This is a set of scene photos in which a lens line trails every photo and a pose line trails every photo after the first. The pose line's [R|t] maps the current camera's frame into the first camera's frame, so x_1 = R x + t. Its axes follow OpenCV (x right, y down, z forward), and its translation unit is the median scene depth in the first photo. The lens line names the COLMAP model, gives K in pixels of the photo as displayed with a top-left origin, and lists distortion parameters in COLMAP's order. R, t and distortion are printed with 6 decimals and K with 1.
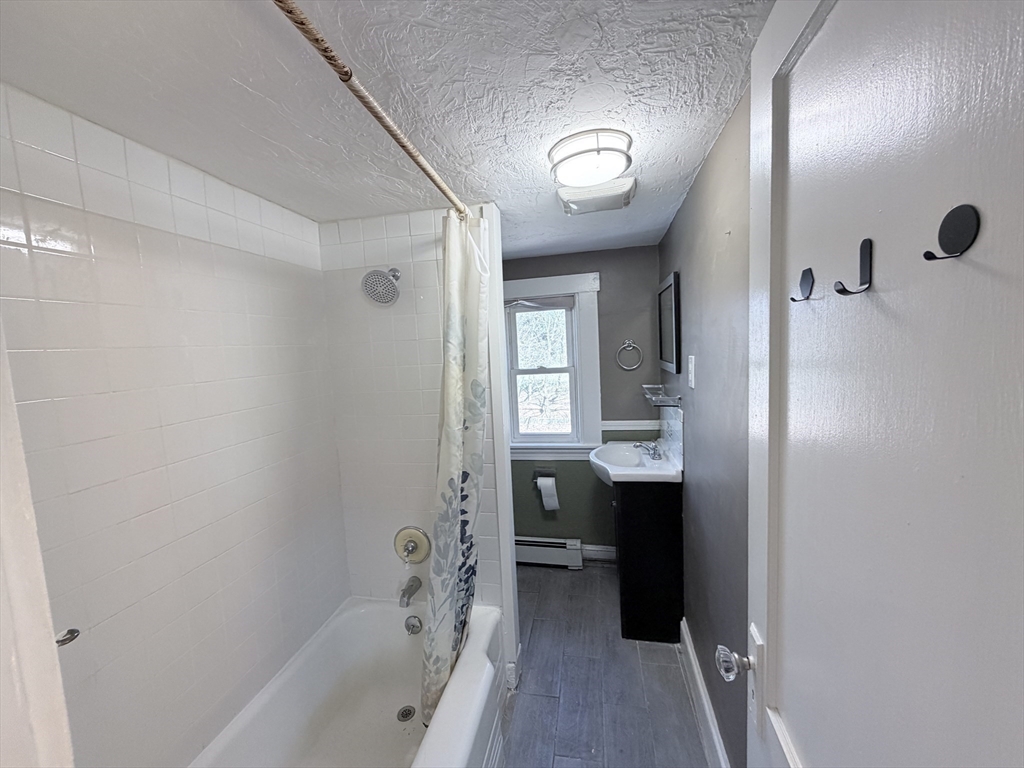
lens RADIAL K [[411.2, 0, 510.3], [0, 411.2, 386.2], [0, 0, 1]] dist [0.007779, 0.000061]
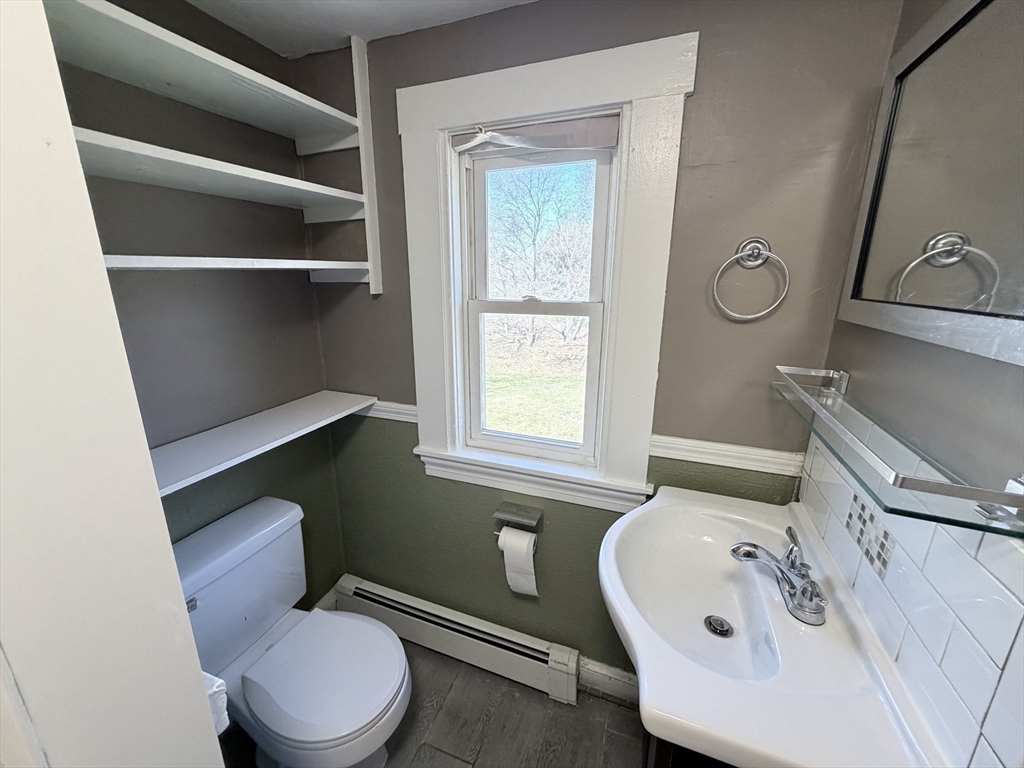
lens RADIAL K [[411.2, 0, 507.1], [0, 411.2, 387.3], [0, 0, 1]] dist [0.007779, 0.000061]
pose [[0.982643, 0.100680, -0.155811, 0.127922], [-0.073972, 0.982905, 0.168602, -0.024479], [0.170122, -0.154150, 0.973291, 0.529838]]
